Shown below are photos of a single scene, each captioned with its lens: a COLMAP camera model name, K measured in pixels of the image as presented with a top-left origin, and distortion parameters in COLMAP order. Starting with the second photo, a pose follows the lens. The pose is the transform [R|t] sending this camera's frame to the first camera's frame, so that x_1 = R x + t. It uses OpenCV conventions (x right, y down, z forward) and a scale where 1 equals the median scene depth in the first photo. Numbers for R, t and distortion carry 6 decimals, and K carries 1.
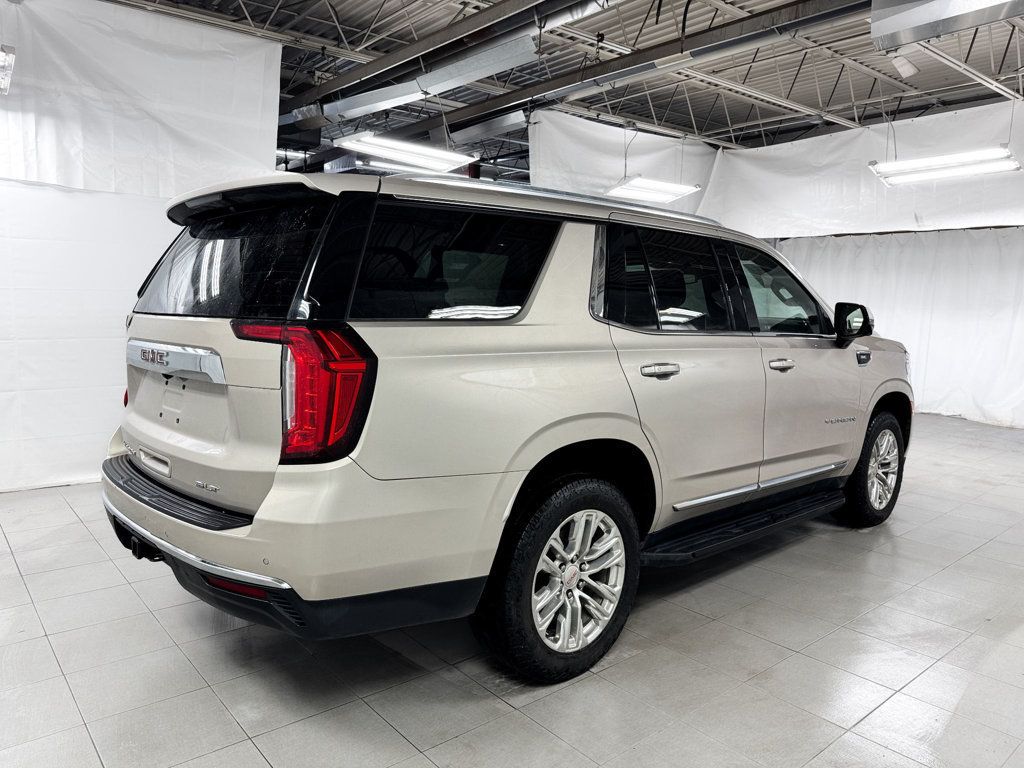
lens RADIAL K [[725.6, 0, 512.0], [0, 725.6, 384.0], [0, 0, 1]] dist [0.047509, -0.049925]
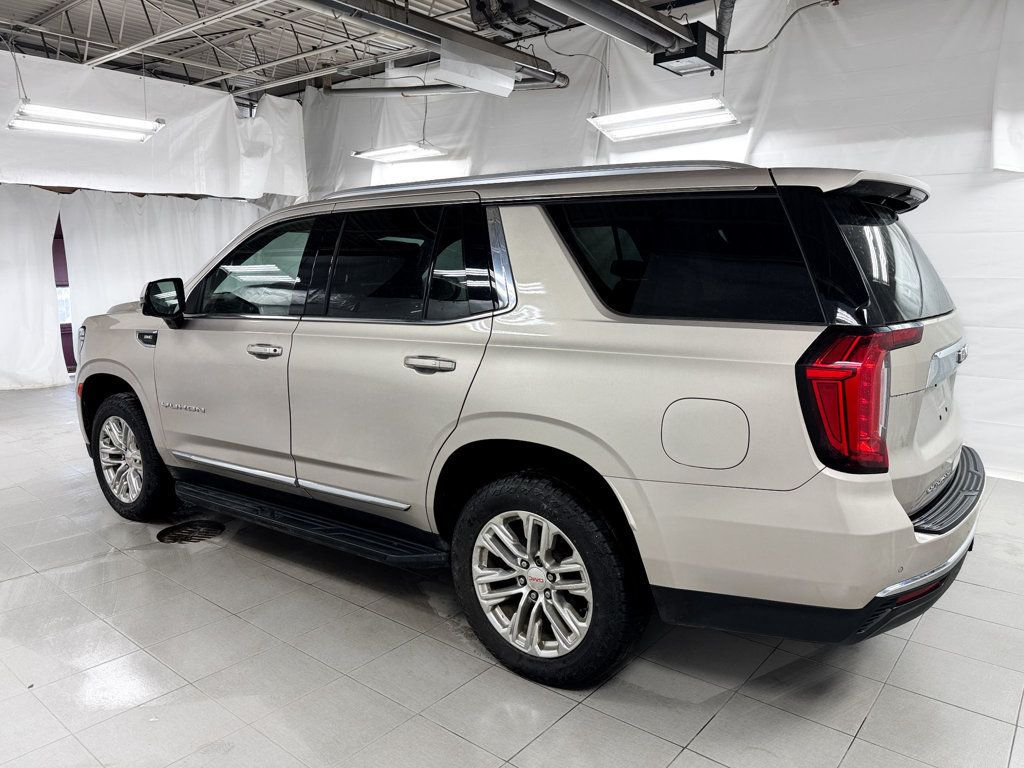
lens RADIAL K [[724.7, 0, 509.8], [0, 724.7, 384.7], [0, 0, 1]] dist [0.044825, -0.051095]
pose [[-0.190150, -0.179613, 0.965185, -0.826722], [0.105080, 0.973751, 0.201909, -0.161664], [-0.976115, 0.139815, -0.166285, 1.094377]]
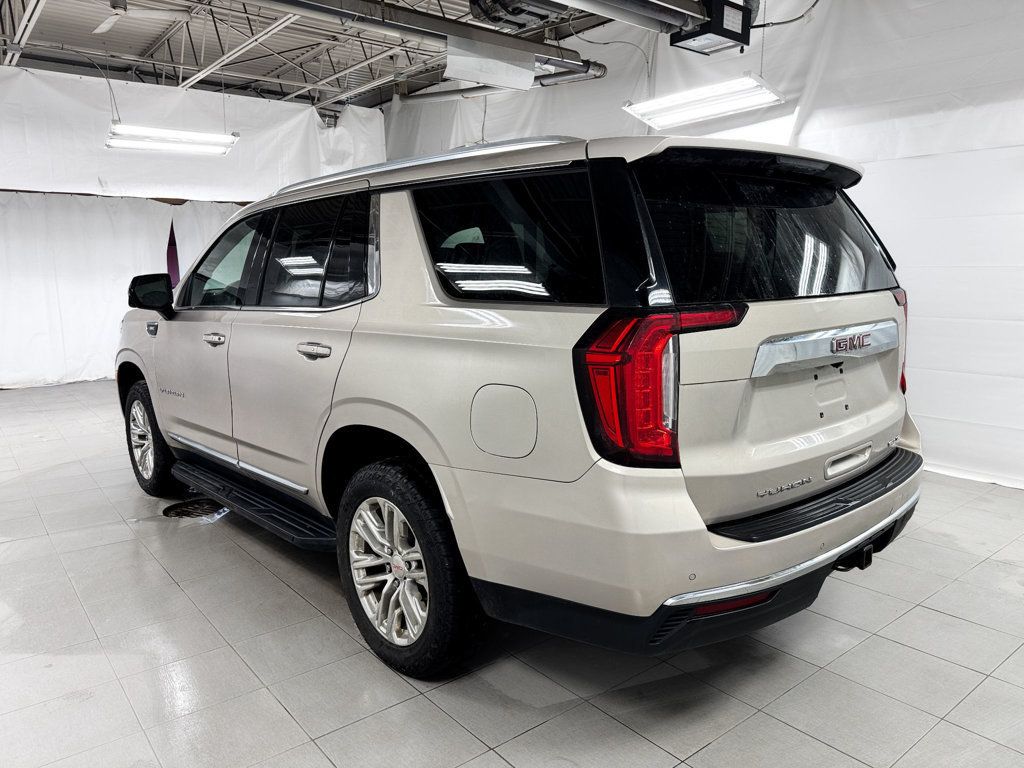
lens RADIAL K [[727.3, 0, 503.4], [0, 727.3, 388.5], [0, 0, 1]] dist [0.038797, -0.043965]
pose [[0.022440, -0.180921, 0.983242, -0.842906], [0.124688, 0.976317, 0.176801, -0.117356], [-0.991942, 0.118631, 0.044467, 0.849821]]
